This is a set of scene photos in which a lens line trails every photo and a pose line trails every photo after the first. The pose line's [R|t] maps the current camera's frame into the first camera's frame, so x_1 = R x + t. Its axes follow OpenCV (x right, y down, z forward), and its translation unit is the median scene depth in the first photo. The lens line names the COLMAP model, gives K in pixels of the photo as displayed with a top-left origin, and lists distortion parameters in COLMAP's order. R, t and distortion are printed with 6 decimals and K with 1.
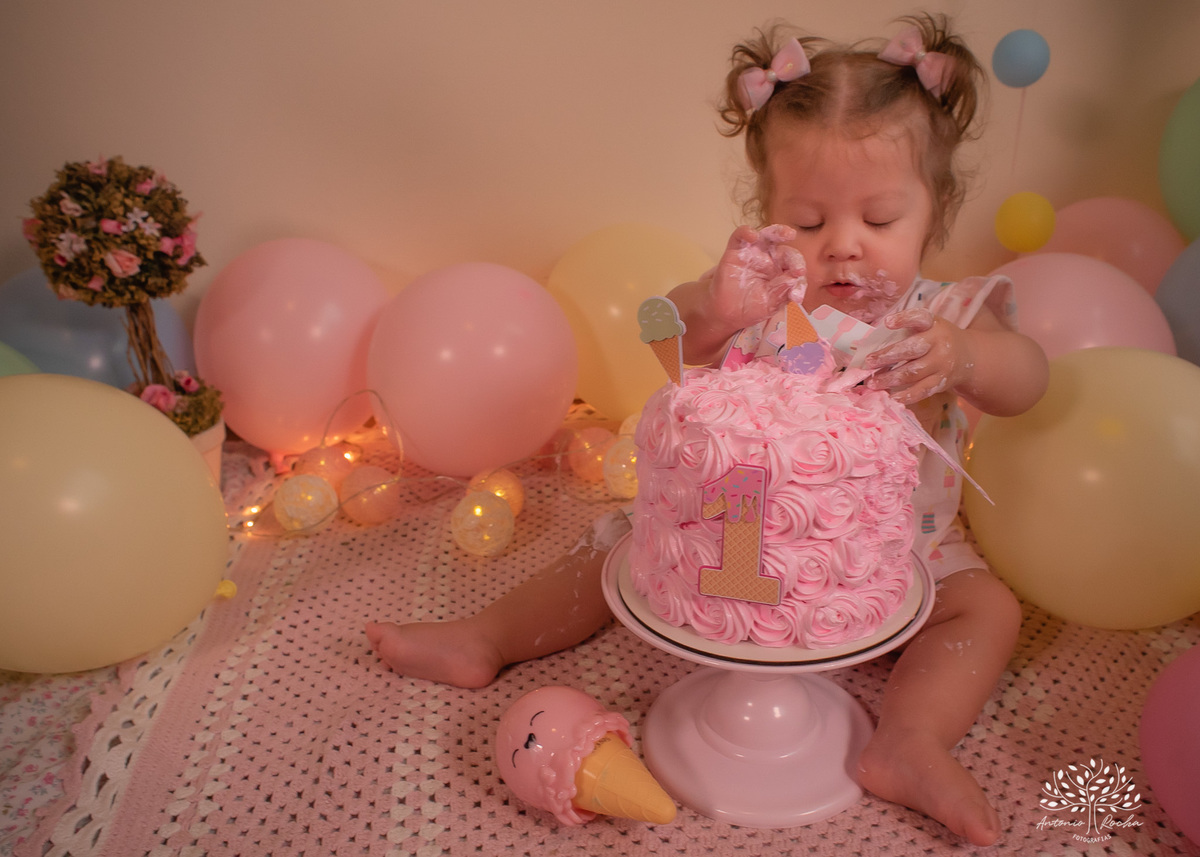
lens RADIAL K [[923.0, 0, 641.1], [0, 923.0, 465.7], [0, 0, 1]] dist [-0.002822, -0.007504]
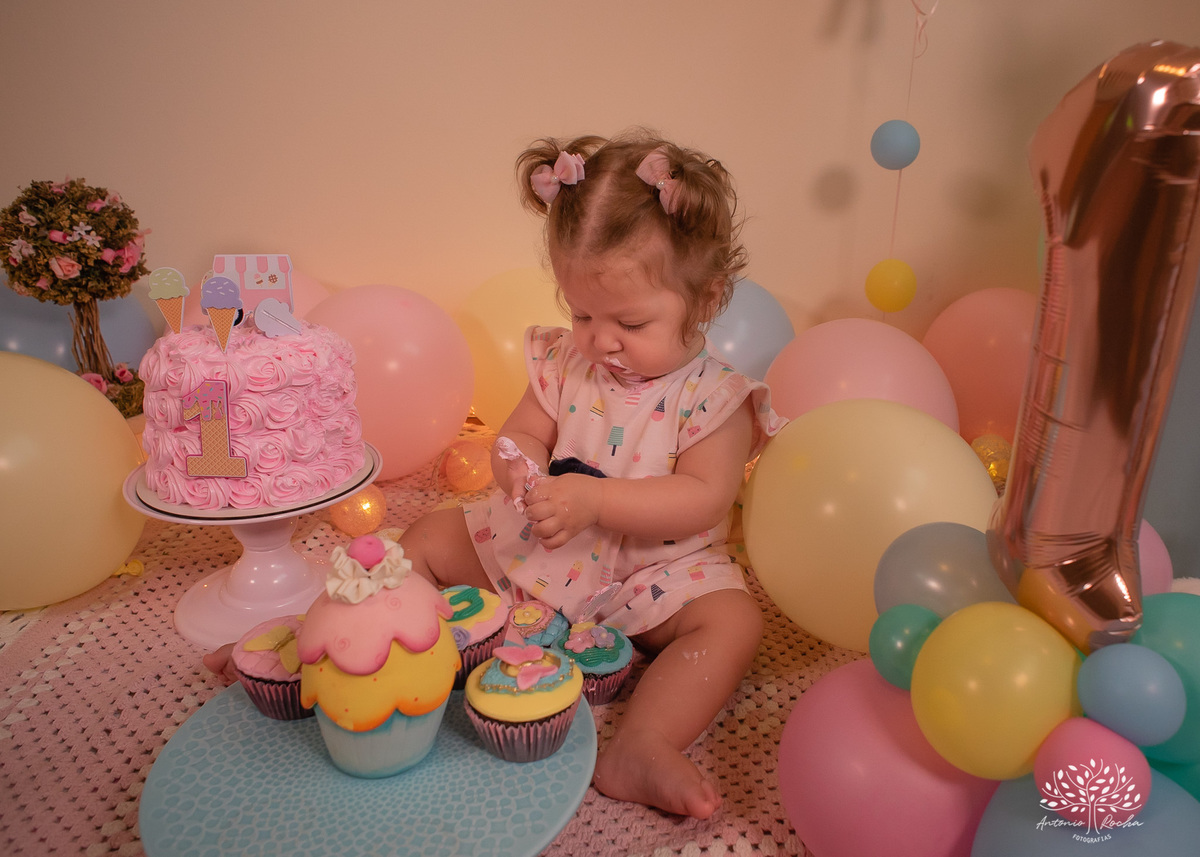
lens RADIAL K [[868.4, 0, 660.4], [0, 868.4, 431.3], [0, 0, 1]] dist [0.000924, -0.005510]
pose [[0.995679, 0.079747, -0.047578, 0.263290], [-0.083102, 0.993844, -0.073272, 0.005312], [0.041442, 0.076909, 0.996177, -0.053638]]
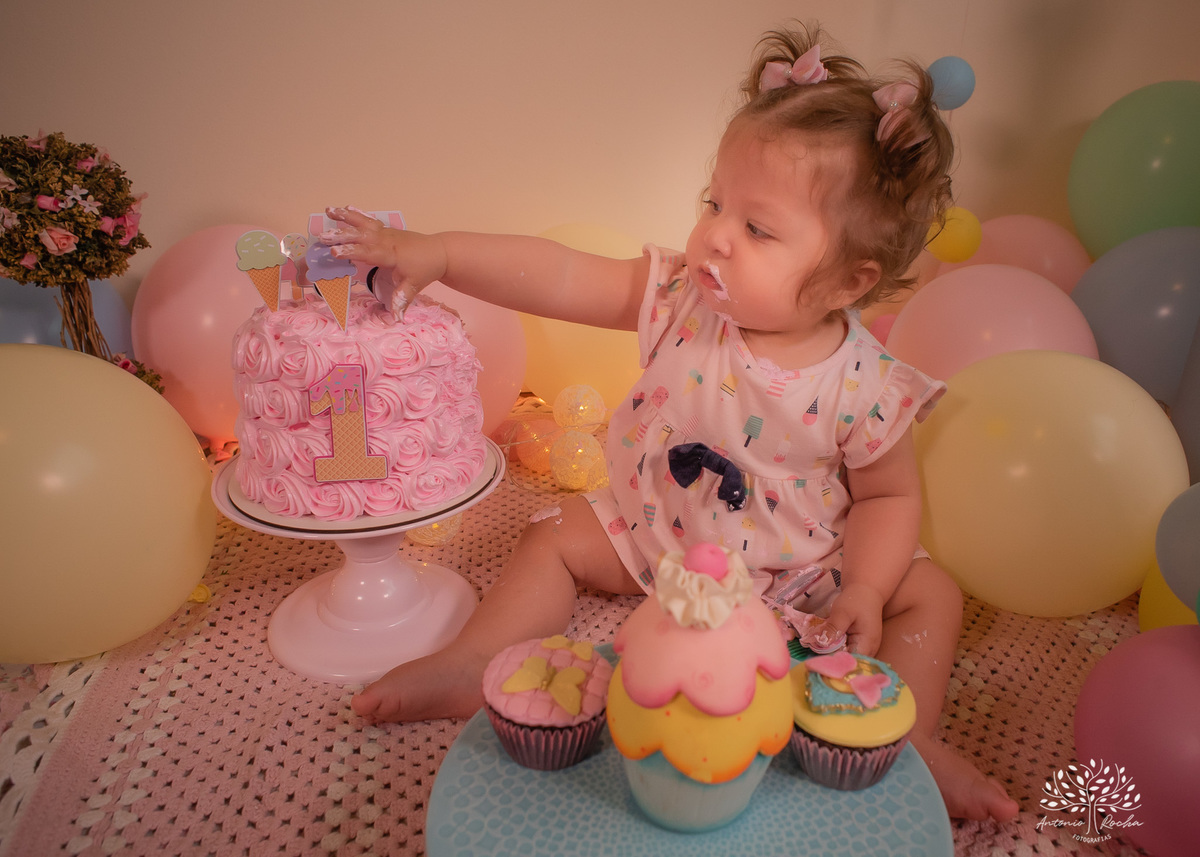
lens RADIAL K [[868.4, 0, 649.0], [0, 868.4, 424.5], [0, 0, 1]] dist [0.000924, -0.005510]
pose [[0.996589, 0.016707, 0.080818, -0.013375], [-0.013402, 0.999058, -0.041272, 0.003139], [-0.081432, 0.040048, 0.995874, 0.046680]]
